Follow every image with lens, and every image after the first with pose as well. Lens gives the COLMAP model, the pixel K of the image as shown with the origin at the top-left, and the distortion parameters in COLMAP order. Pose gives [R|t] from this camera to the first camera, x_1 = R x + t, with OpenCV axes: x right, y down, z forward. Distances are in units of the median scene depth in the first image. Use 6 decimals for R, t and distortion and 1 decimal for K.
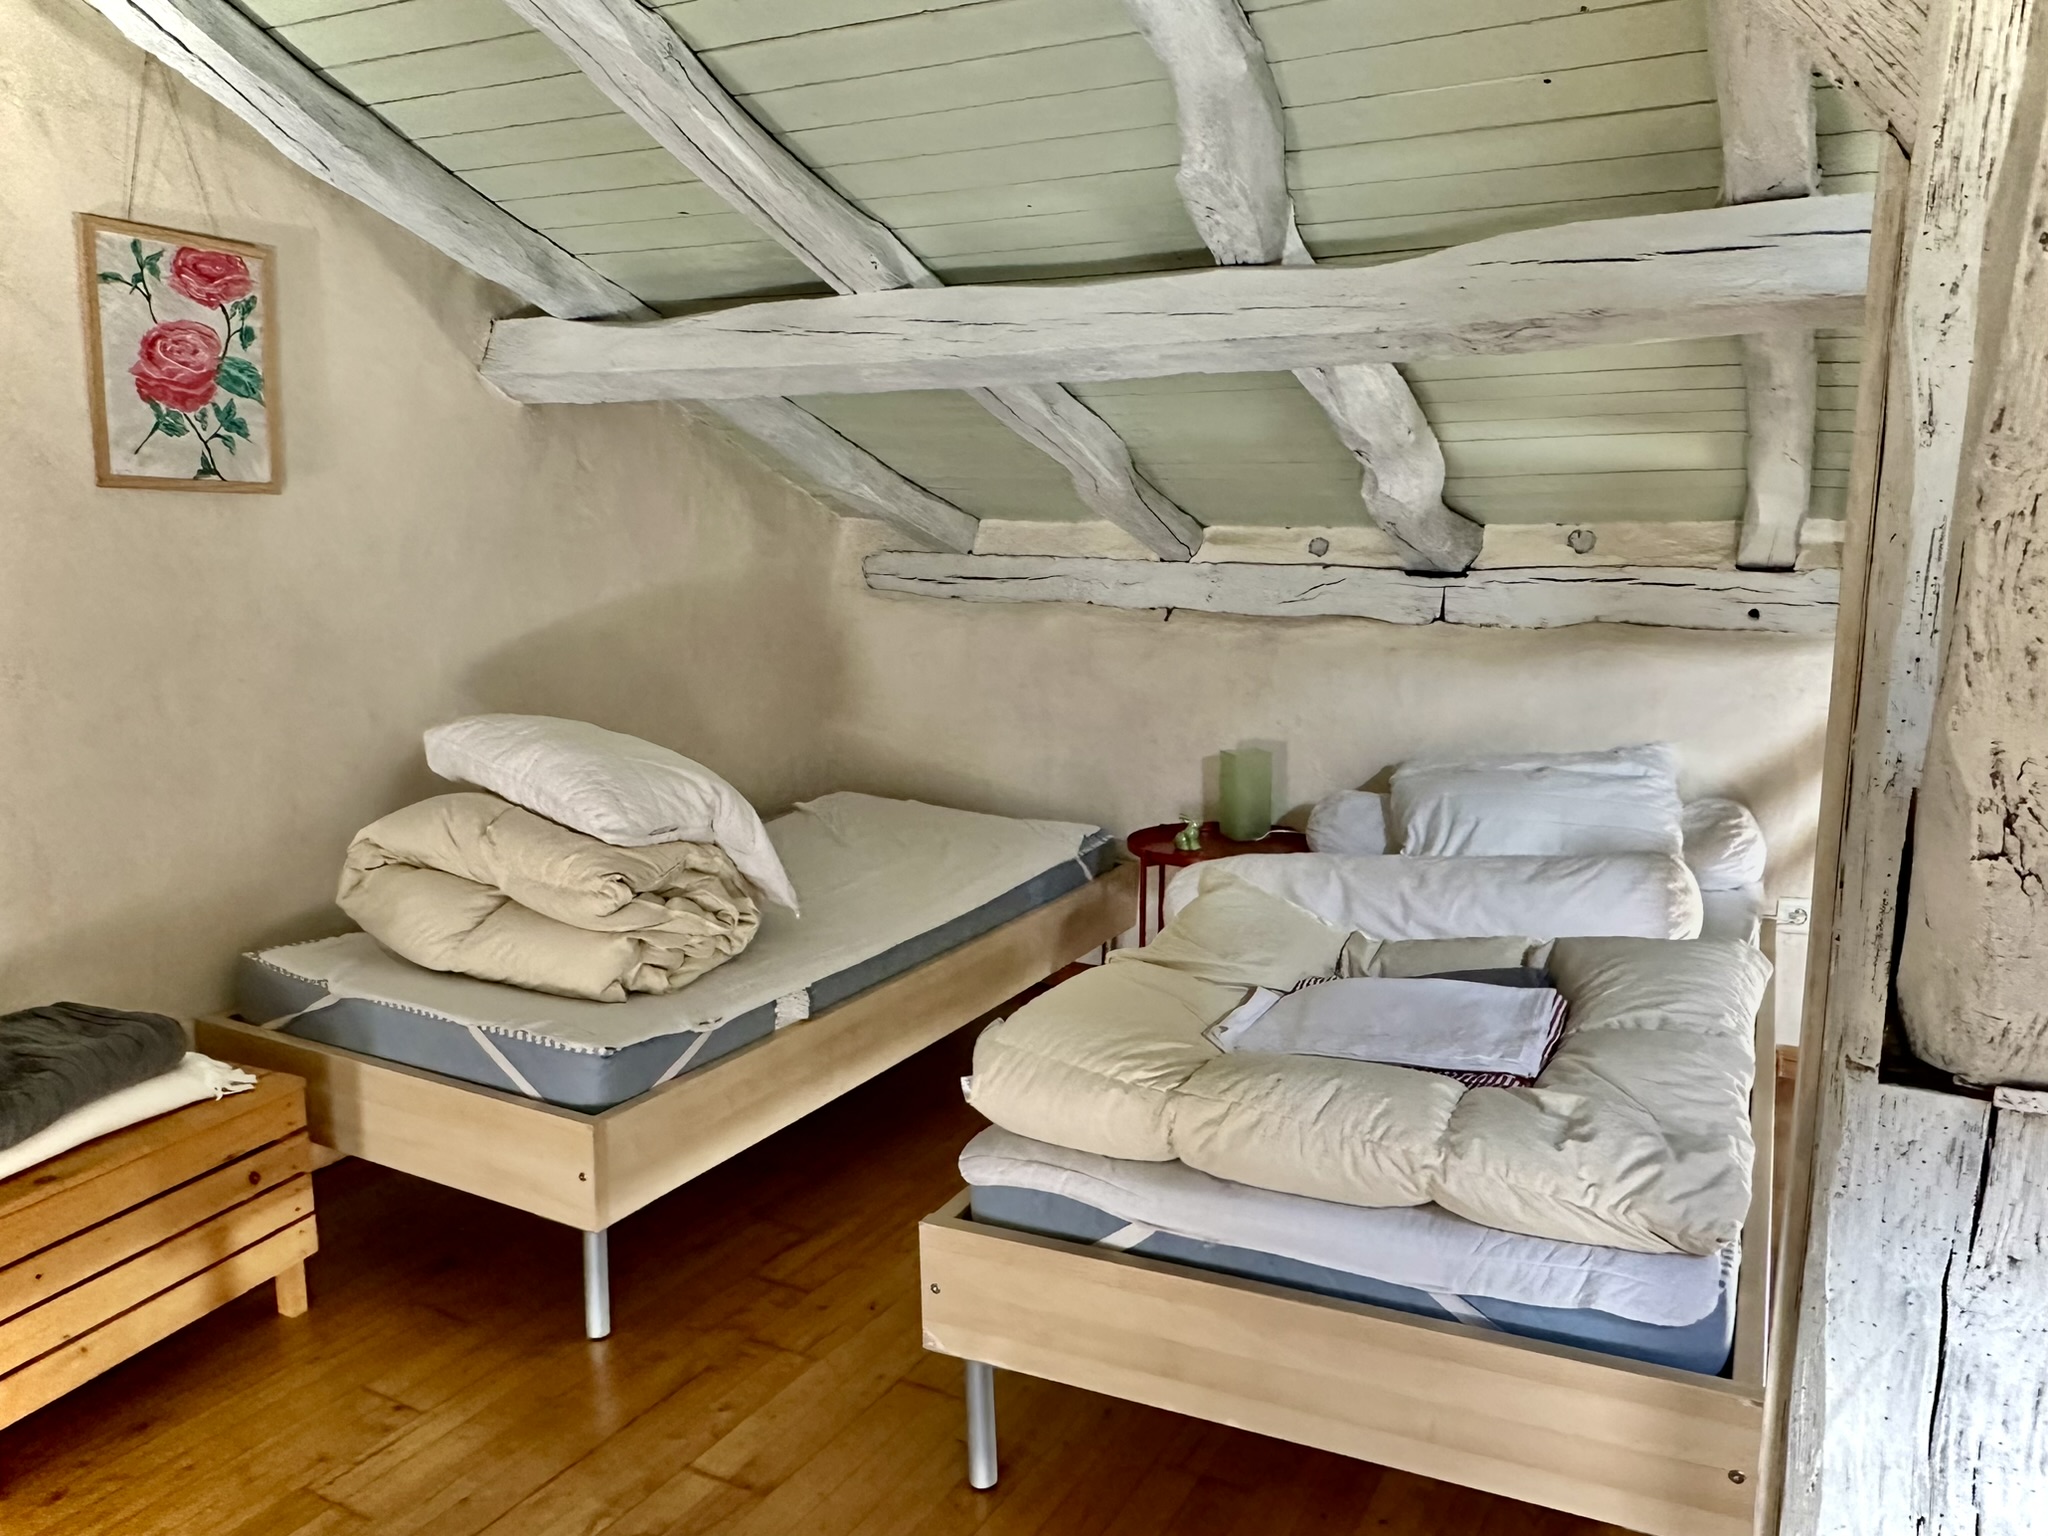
lens RADIAL K [[1498.4, 0, 1018.8], [0, 1498.4, 768.5], [0, 0, 1]] dist [0.008180, -0.000866]
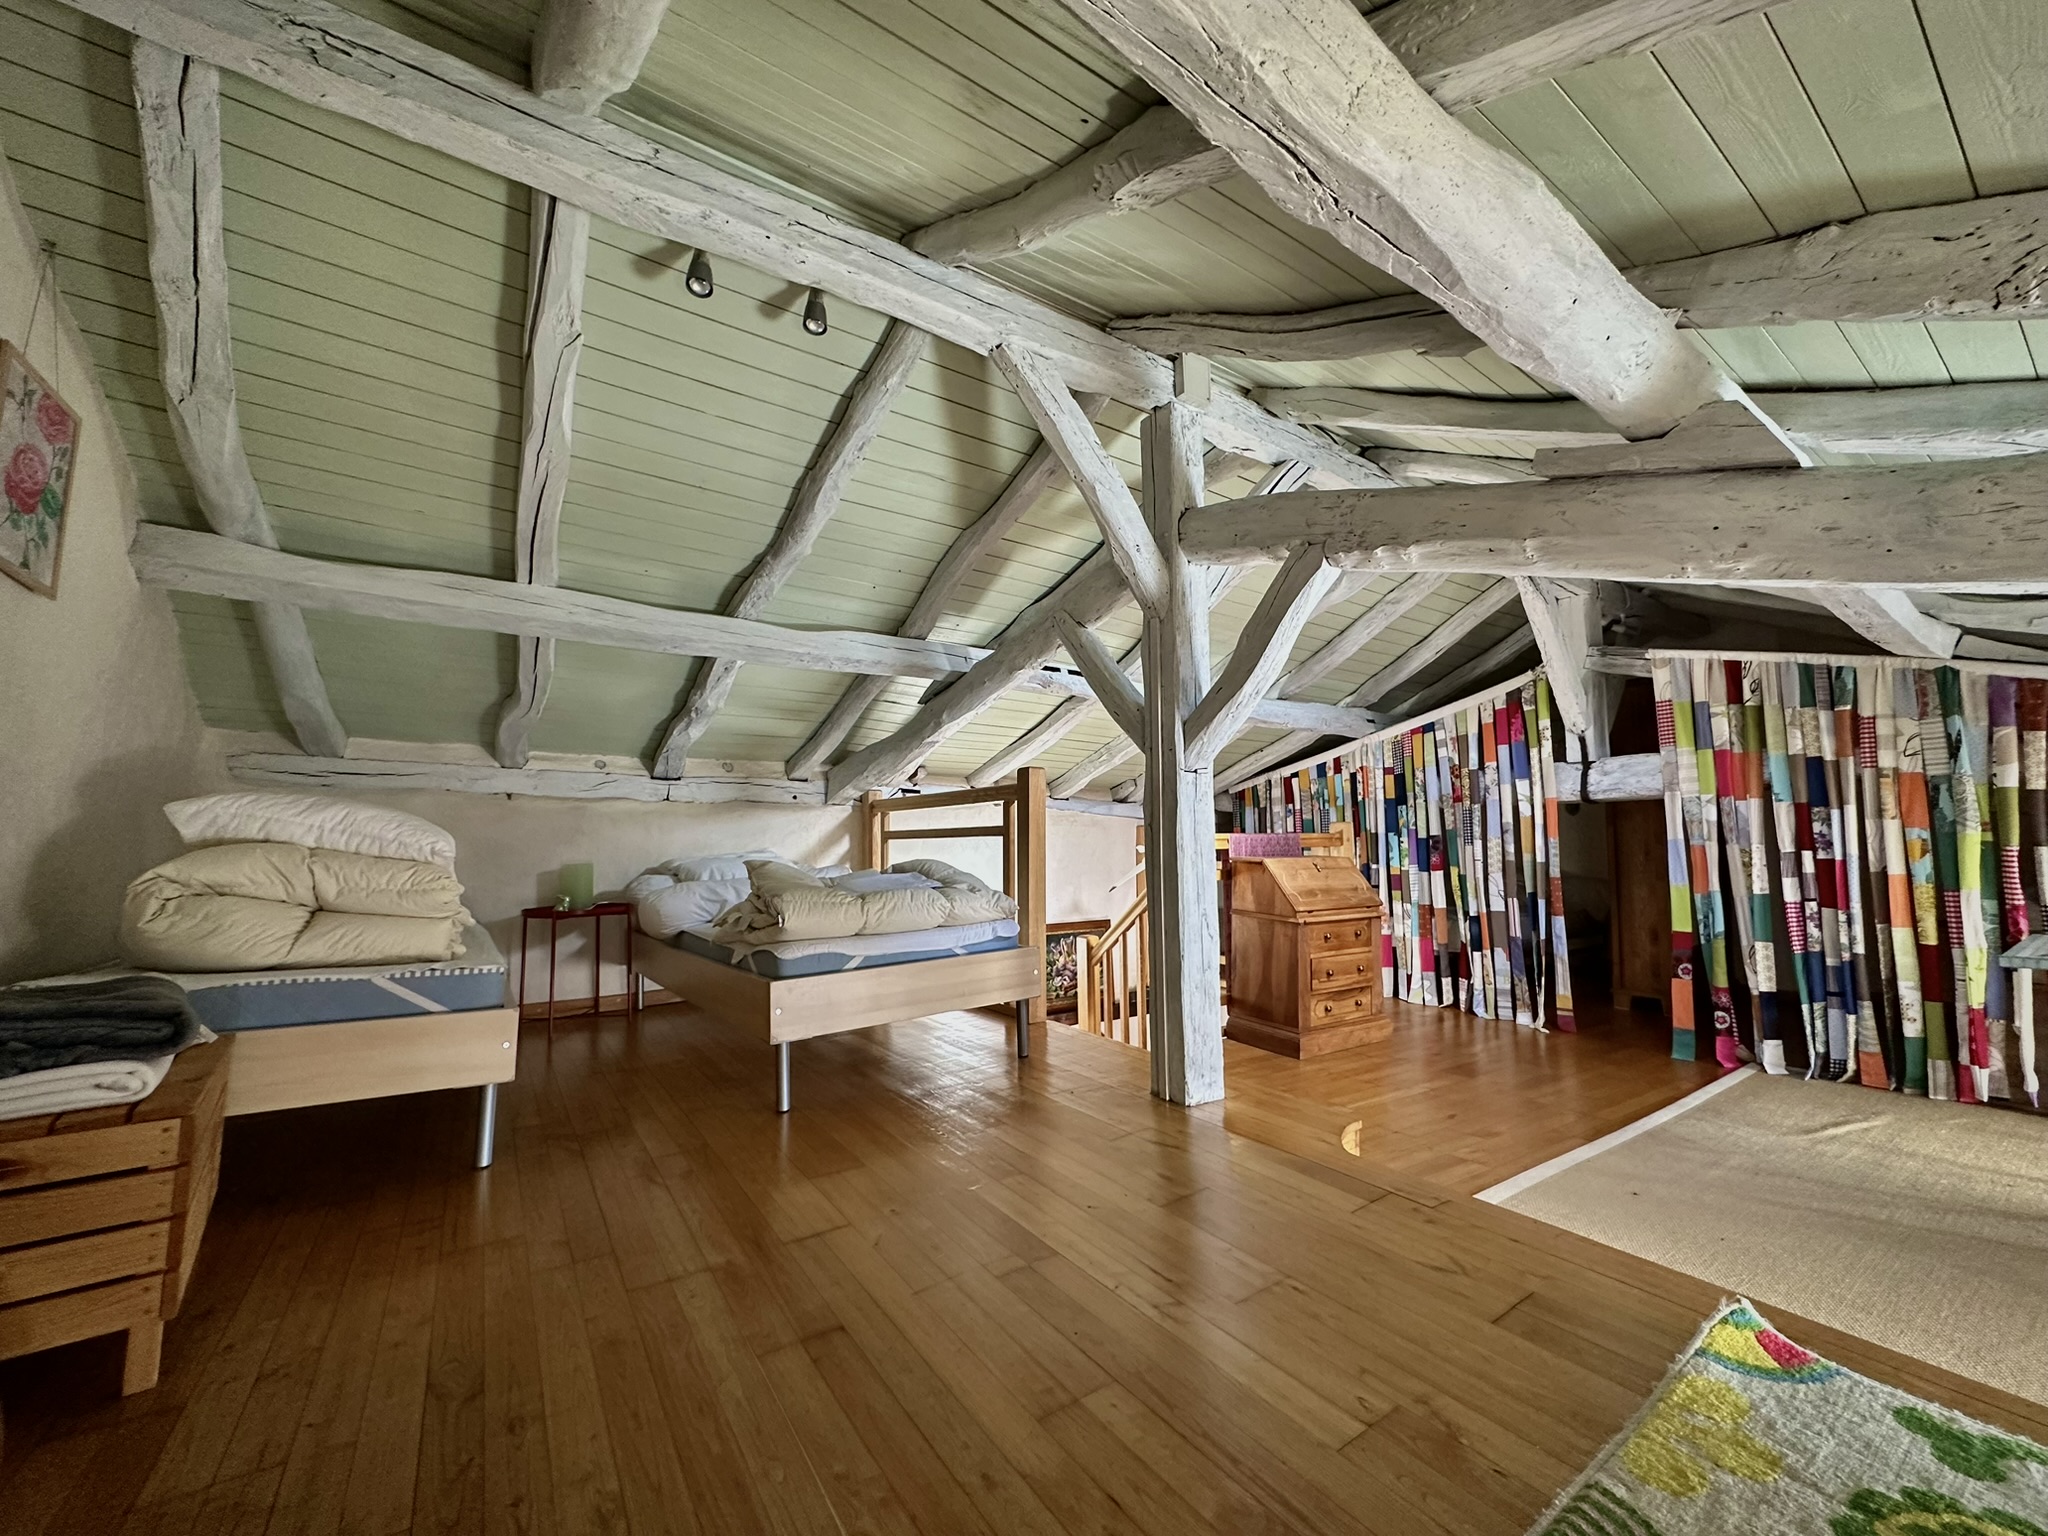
lens RADIAL K [[802.7, 0, 1022.1], [0, 802.7, 770.4], [0, 0, 1]] dist [-0.000506, -0.000056]
pose [[0.445967, 0.084121, 0.891088, -0.570440], [0.156266, 0.972965, -0.170058, 0.147956], [-0.881303, 0.215087, 0.420765, 0.054916]]
